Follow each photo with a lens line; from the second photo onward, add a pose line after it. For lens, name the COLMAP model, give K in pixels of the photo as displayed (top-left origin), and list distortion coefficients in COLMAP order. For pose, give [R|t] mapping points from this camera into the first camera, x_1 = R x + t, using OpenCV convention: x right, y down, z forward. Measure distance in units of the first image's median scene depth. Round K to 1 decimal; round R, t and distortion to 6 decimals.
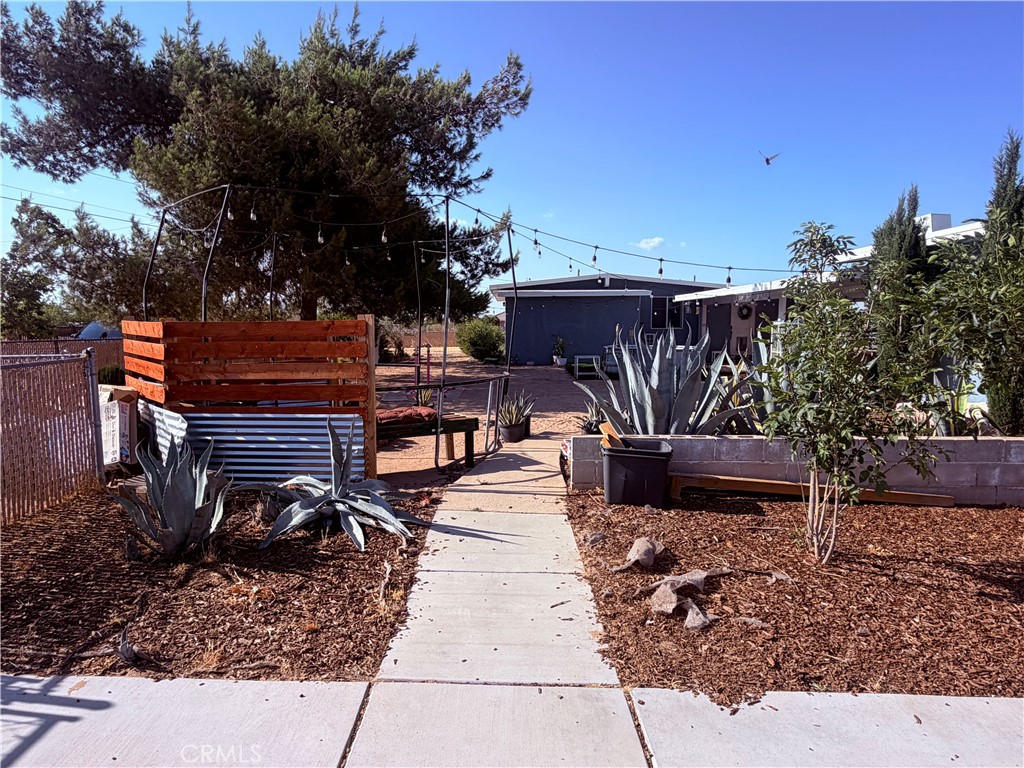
lens RADIAL K [[624.0, 0, 511.4], [0, 624.0, 390.7], [0, 0, 1]] dist [-0.001720, 0.000988]
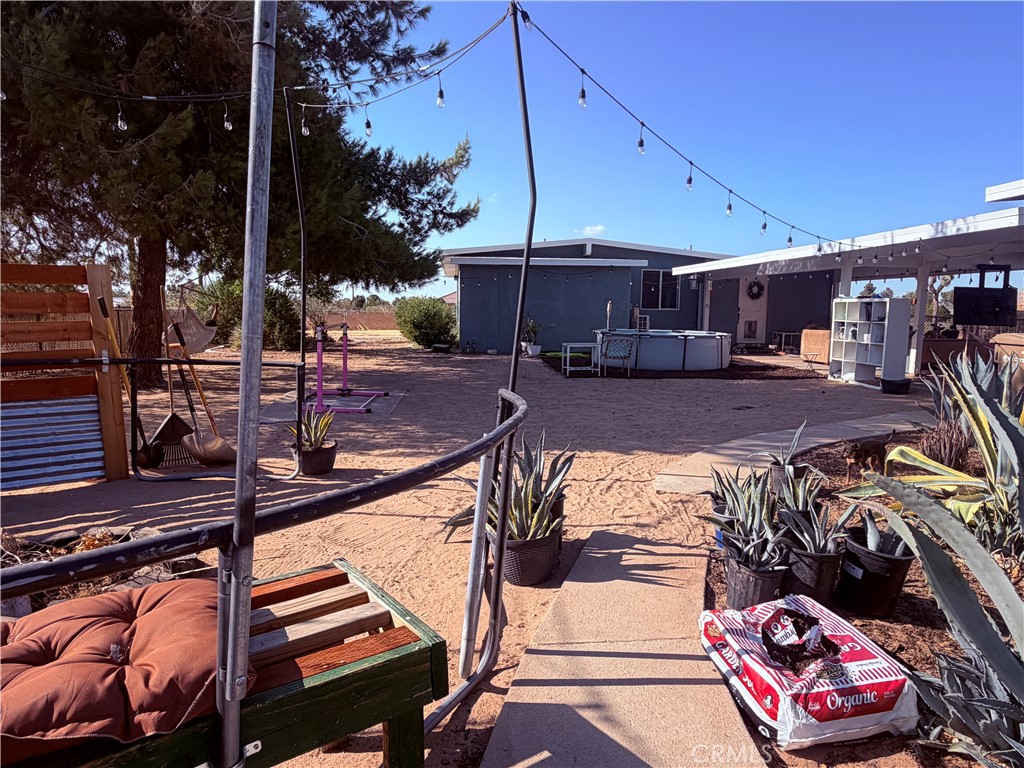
lens RADIAL K [[624.0, 0, 518.8], [0, 624.0, 385.4], [0, 0, 1]] dist [-0.001720, 0.000988]
pose [[0.994745, 0.001420, 0.102373, -0.060099], [-0.002942, 0.999887, 0.014717, -0.056339], [-0.102340, -0.014941, 0.994637, 0.935448]]
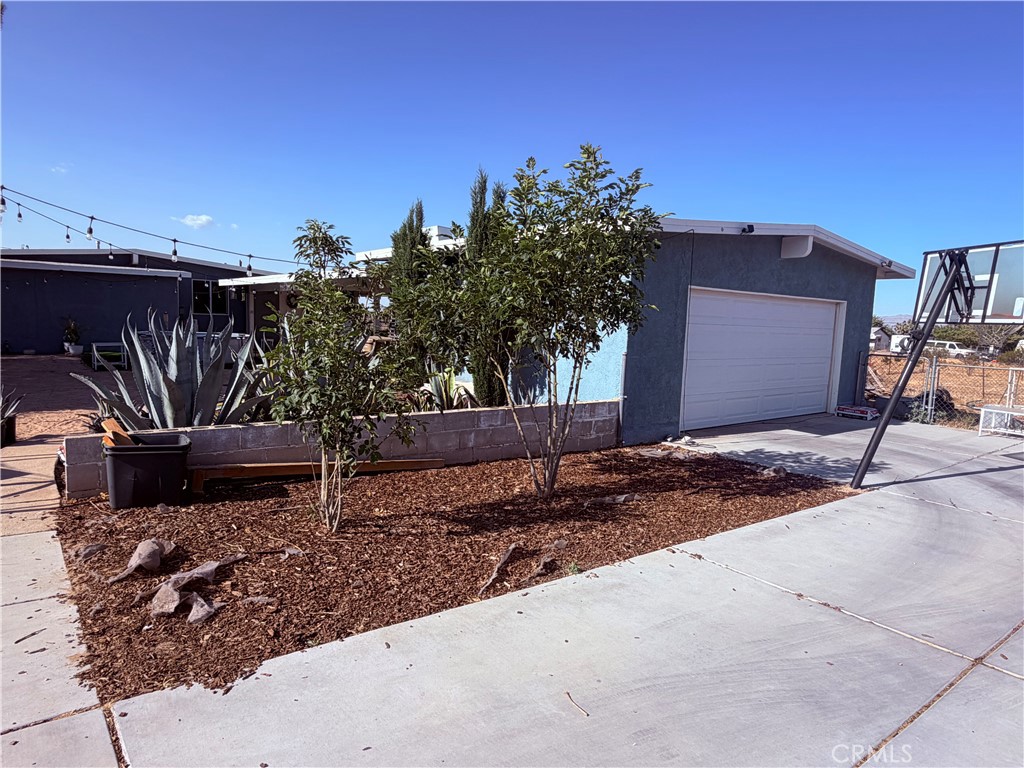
lens RADIAL K [[624.0, 0, 506.1], [0, 624.0, 386.0], [0, 0, 1]] dist [-0.001720, 0.000988]
pose [[0.783338, -0.037010, 0.620494, 0.046520], [0.029732, 0.999314, 0.022069, 0.002100], [-0.620885, 0.001161, 0.783901, -0.042953]]
